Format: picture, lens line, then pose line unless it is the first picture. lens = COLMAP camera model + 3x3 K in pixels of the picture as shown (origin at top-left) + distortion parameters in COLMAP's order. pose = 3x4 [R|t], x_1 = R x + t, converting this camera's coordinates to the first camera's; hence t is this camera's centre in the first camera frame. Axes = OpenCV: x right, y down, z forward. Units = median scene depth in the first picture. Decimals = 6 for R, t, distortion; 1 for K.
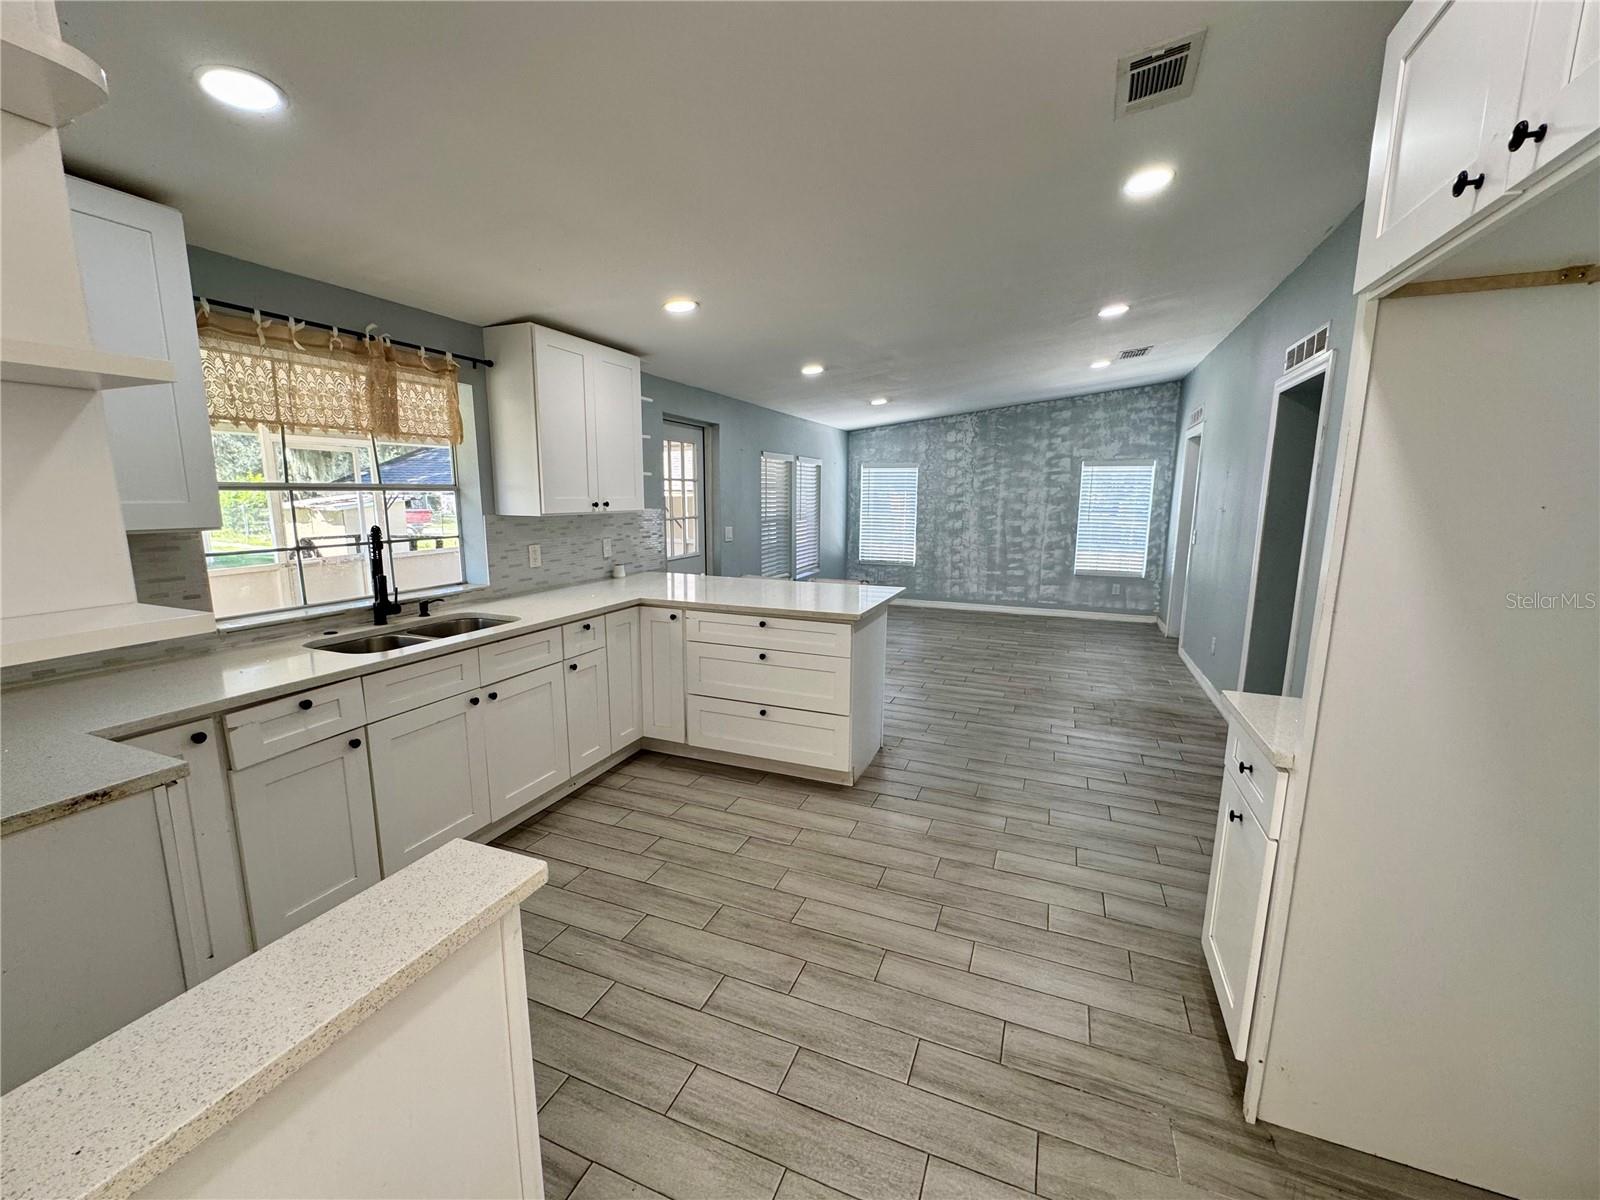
lens RADIAL K [[638.1, 0, 796.8], [0, 638.1, 599.0], [0, 0, 1]] dist [0.002207, 0.000173]
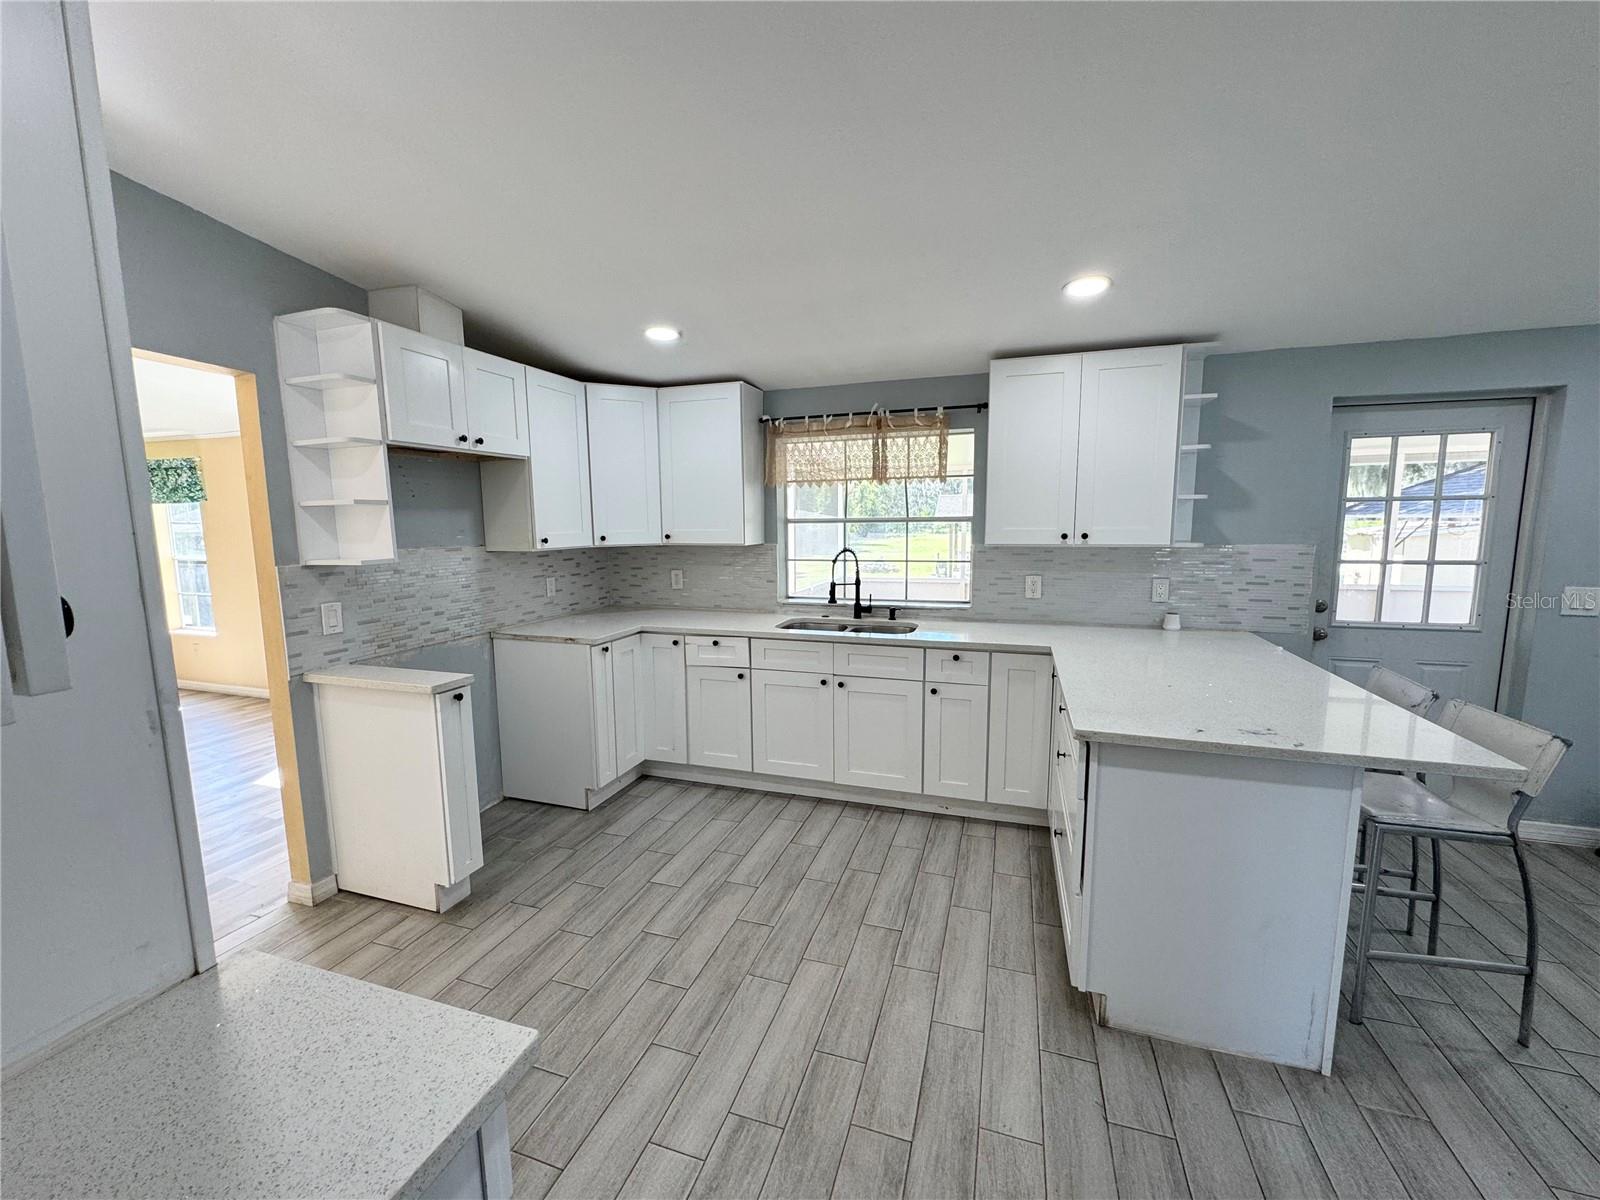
lens RADIAL K [[638.1, 0, 801.1], [0, 638.1, 600.5], [0, 0, 1]] dist [0.002207, 0.000173]
pose [[0.075551, 0.118779, -0.990042, 0.699647], [-0.155938, 0.982071, 0.105923, -0.124194], [0.984873, 0.146383, 0.092718, 0.728425]]
